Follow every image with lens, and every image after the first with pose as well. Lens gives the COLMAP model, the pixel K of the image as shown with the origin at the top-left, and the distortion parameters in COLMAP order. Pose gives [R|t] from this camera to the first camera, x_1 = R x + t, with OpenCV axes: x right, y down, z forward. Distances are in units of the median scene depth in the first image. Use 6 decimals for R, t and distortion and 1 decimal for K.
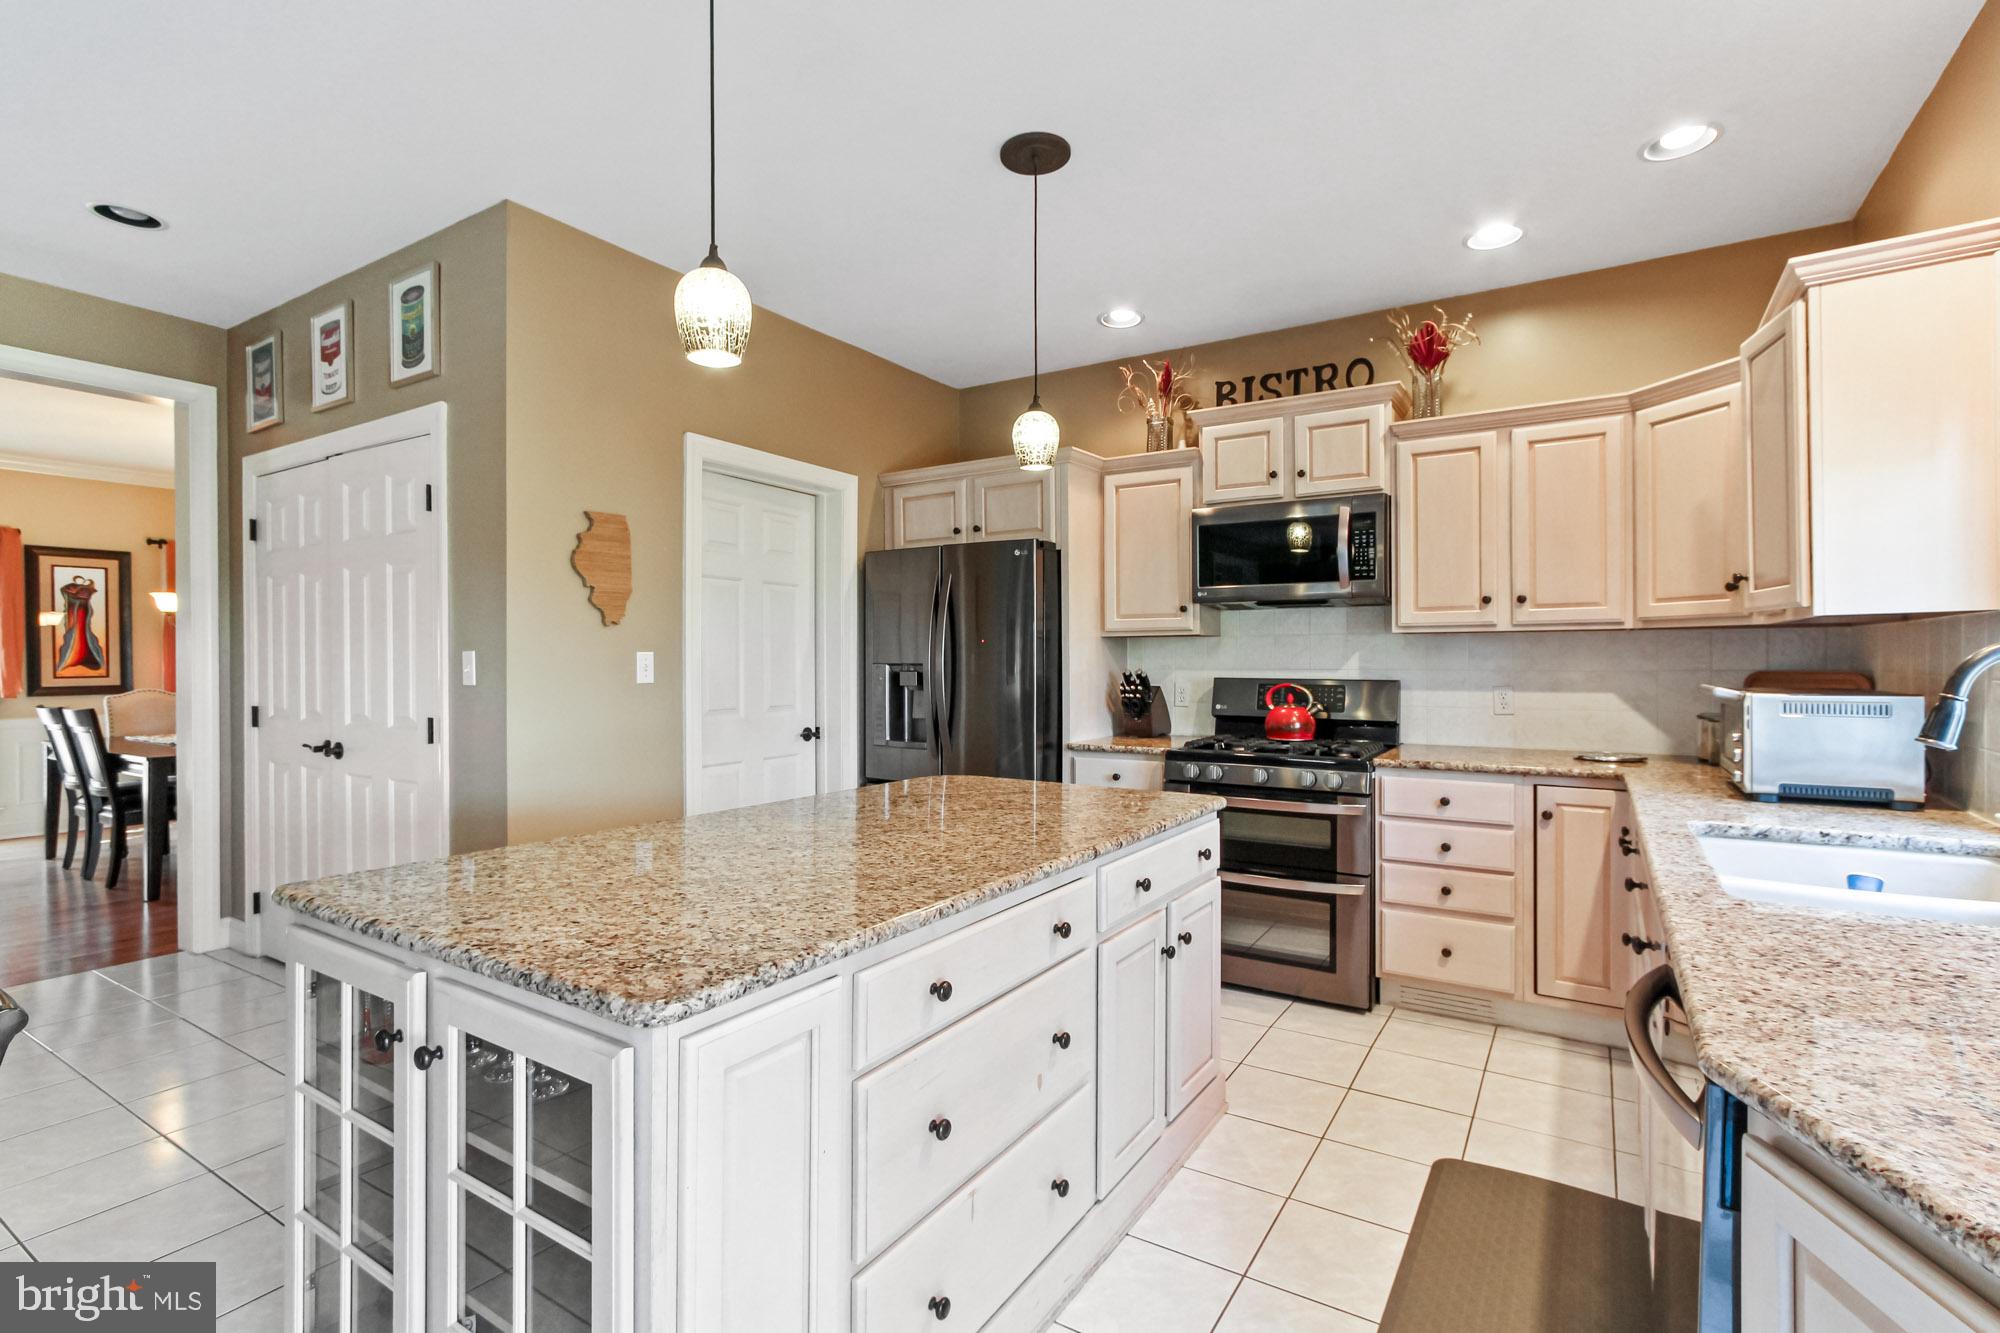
lens RADIAL K [[915.6, 0, 1009.7], [0, 915.6, 664.6], [0, 0, 1]] dist [0.000106, 0.000221]
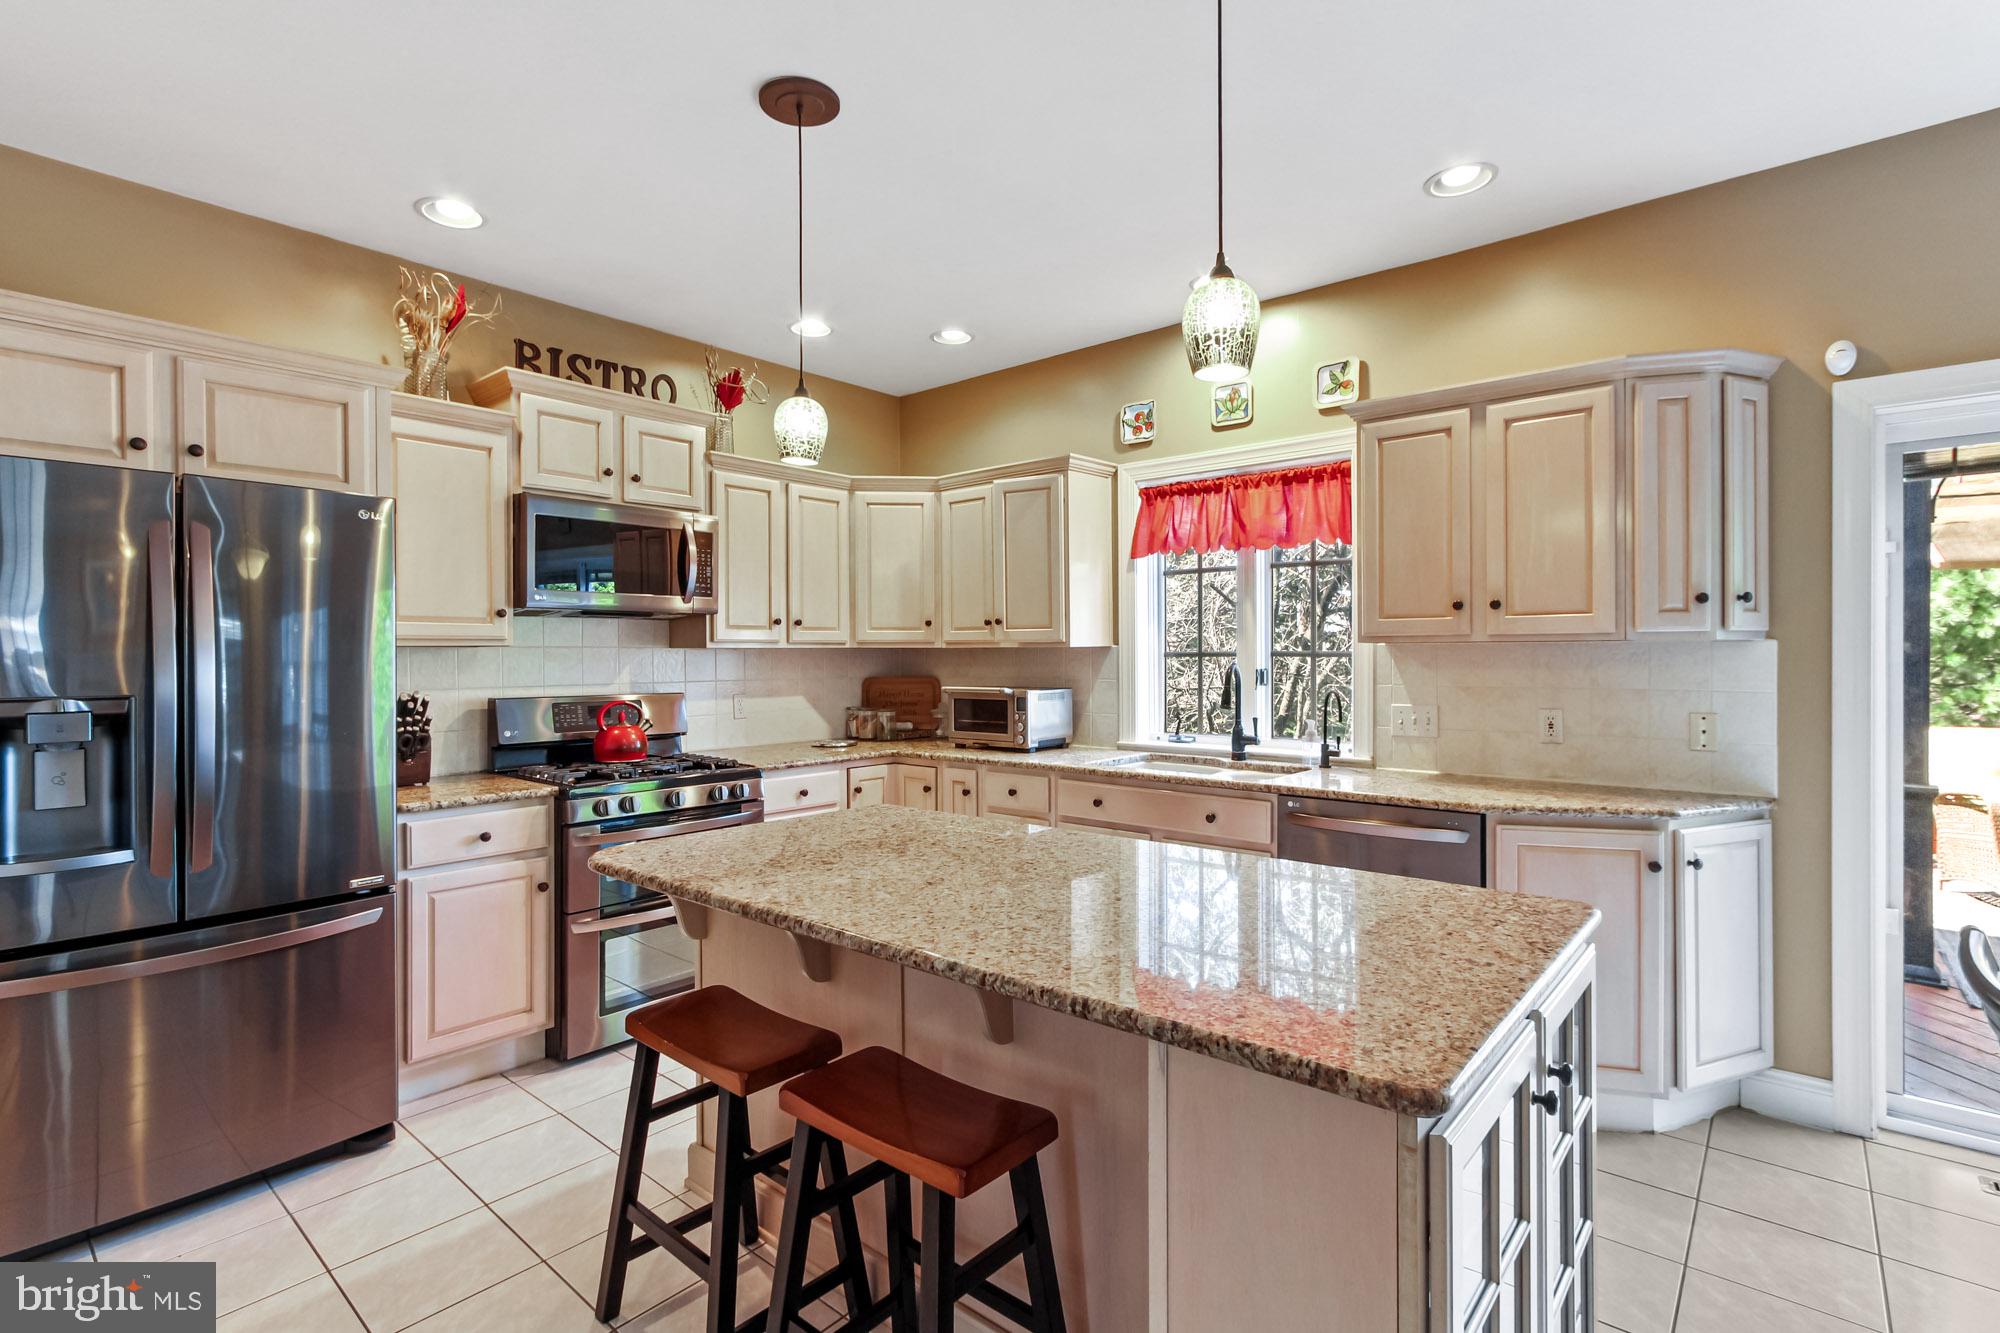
lens RADIAL K [[940.9, 0, 1000.0], [0, 940.9, 666.5], [0, 0, 1]] dist [-0.000064, 0.000019]
pose [[0.155735, -0.009785, 0.987750, -0.581820], [0.010523, 0.999911, 0.008247, -0.017937], [-0.987743, 0.009109, 0.155824, 0.473308]]
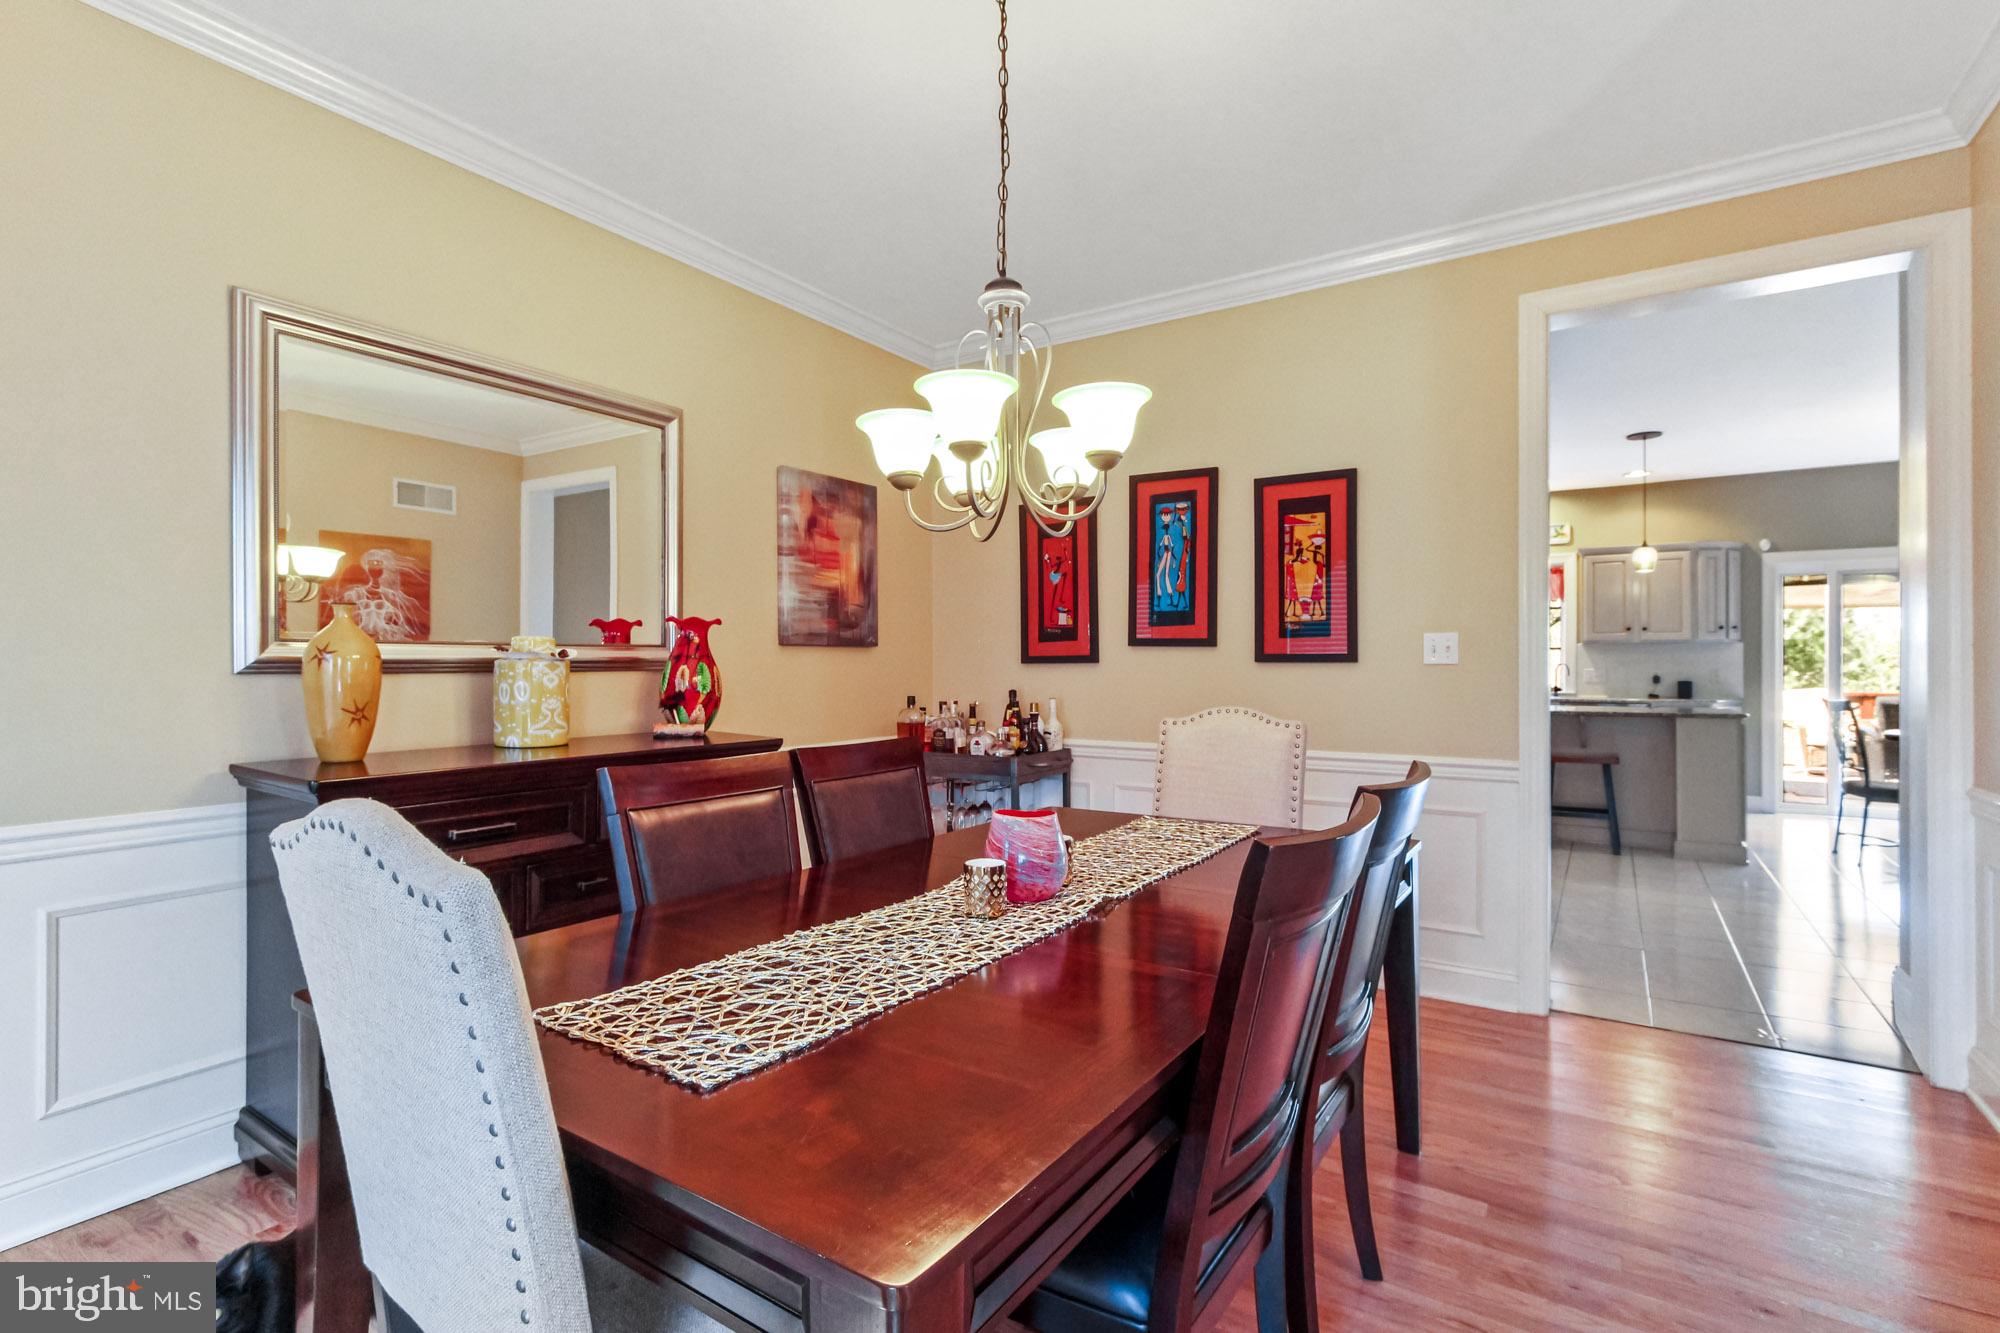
lens RADIAL K [[915.6, 0, 1009.7], [0, 915.6, 664.6], [0, 0, 1]] dist [0.000106, 0.000221]
pose [[0.037916, 0.001208, 0.999280, -1.818597], [0.006384, 0.999979, -0.001451, 0.014708], [-0.999261, 0.006434, 0.037908, 1.511167]]
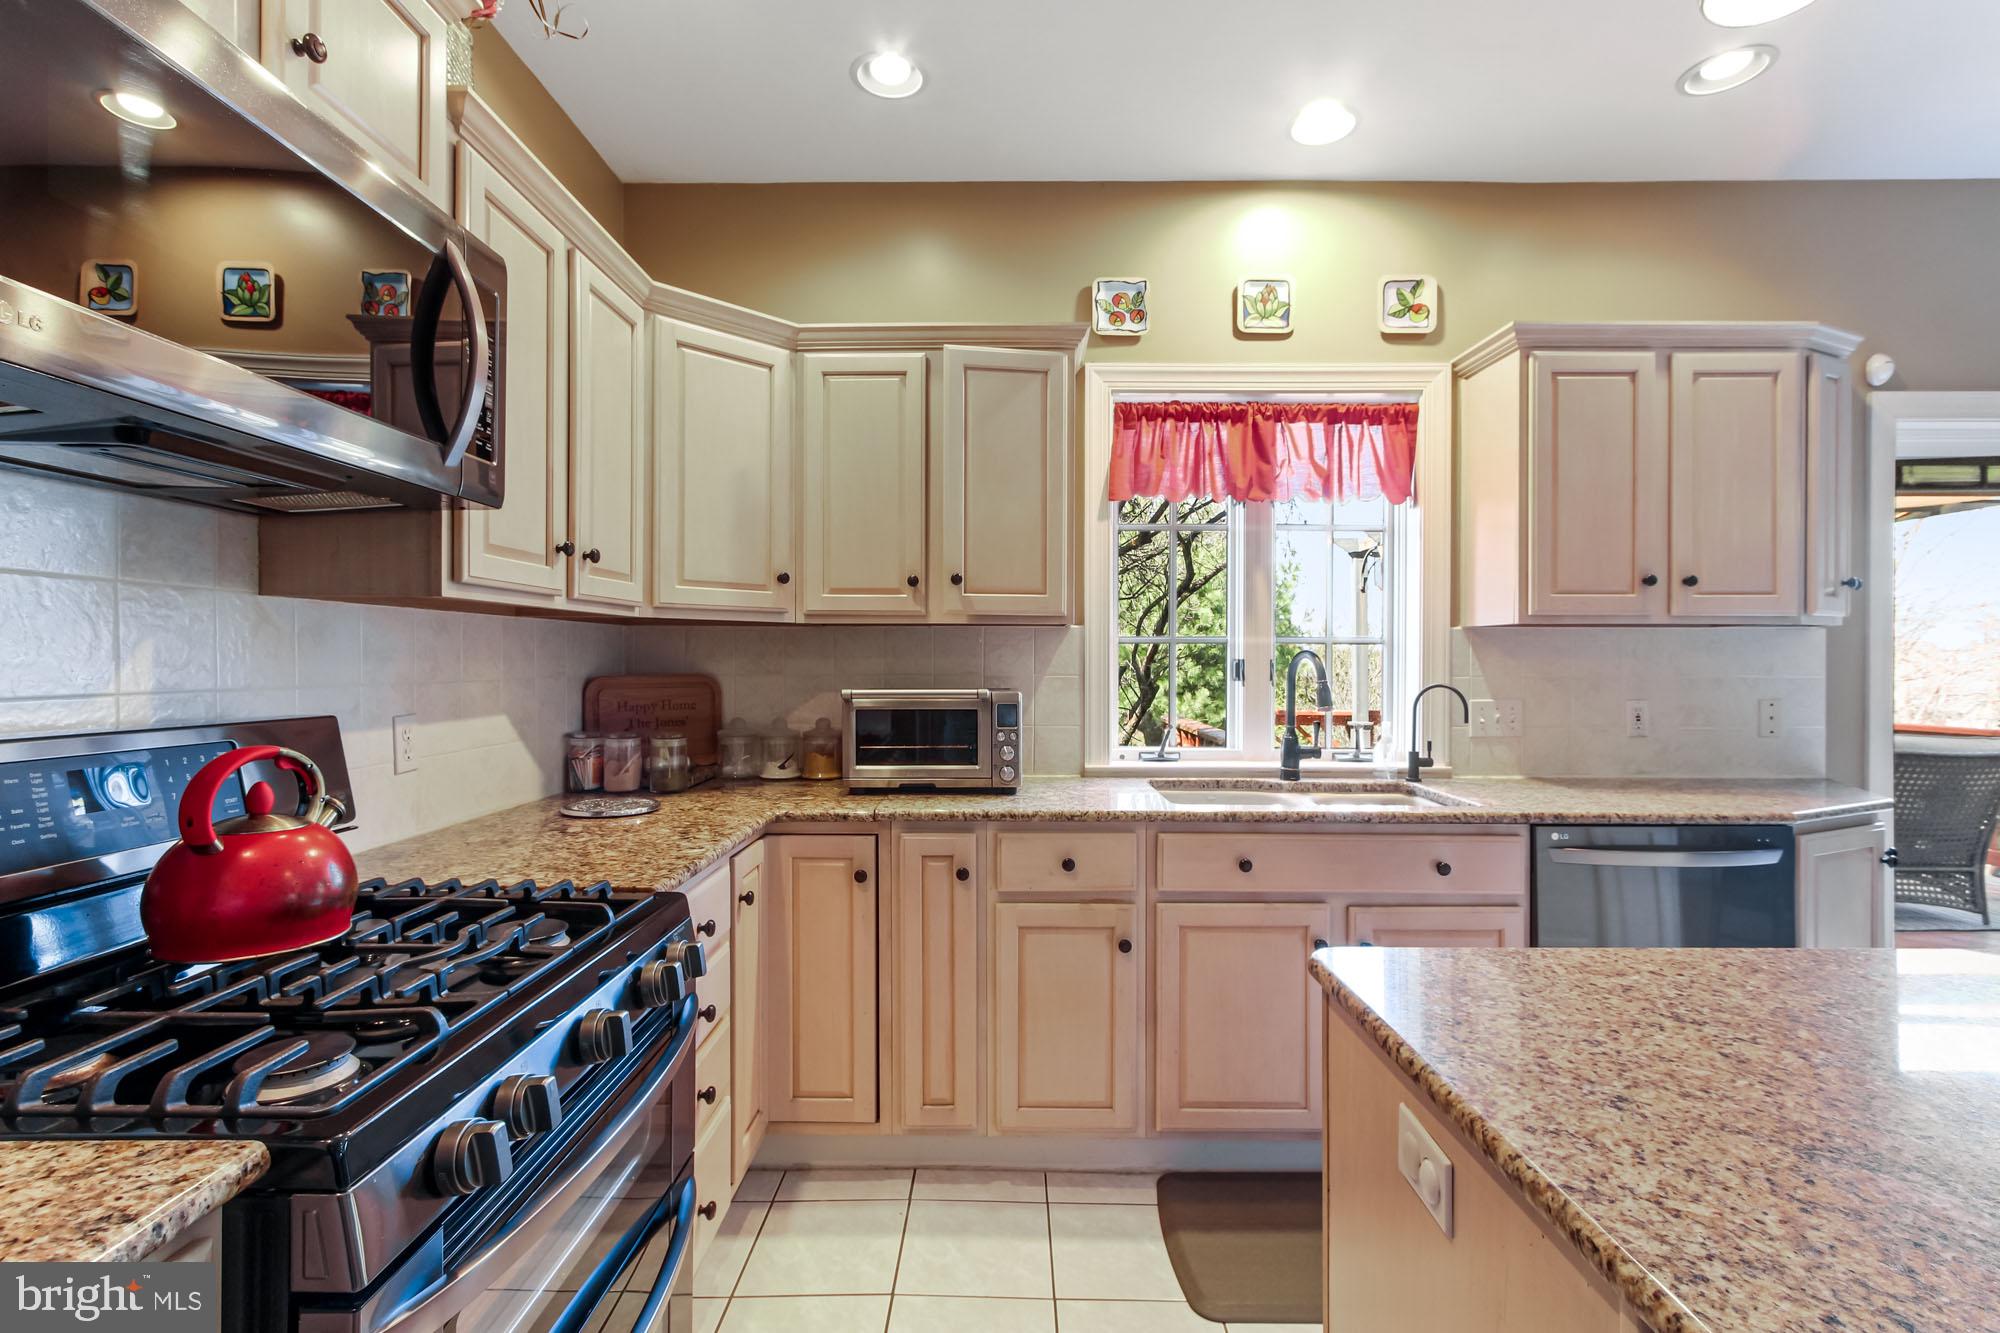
lens RADIAL K [[915.6, 0, 1009.7], [0, 915.6, 664.6], [0, 0, 1]] dist [0.000106, 0.000221]
pose [[-0.516236, -0.003148, 0.856440, -0.059166], [0.006305, 0.999952, 0.007476, -0.006046], [-0.856423, 0.009259, -0.516192, 0.952939]]
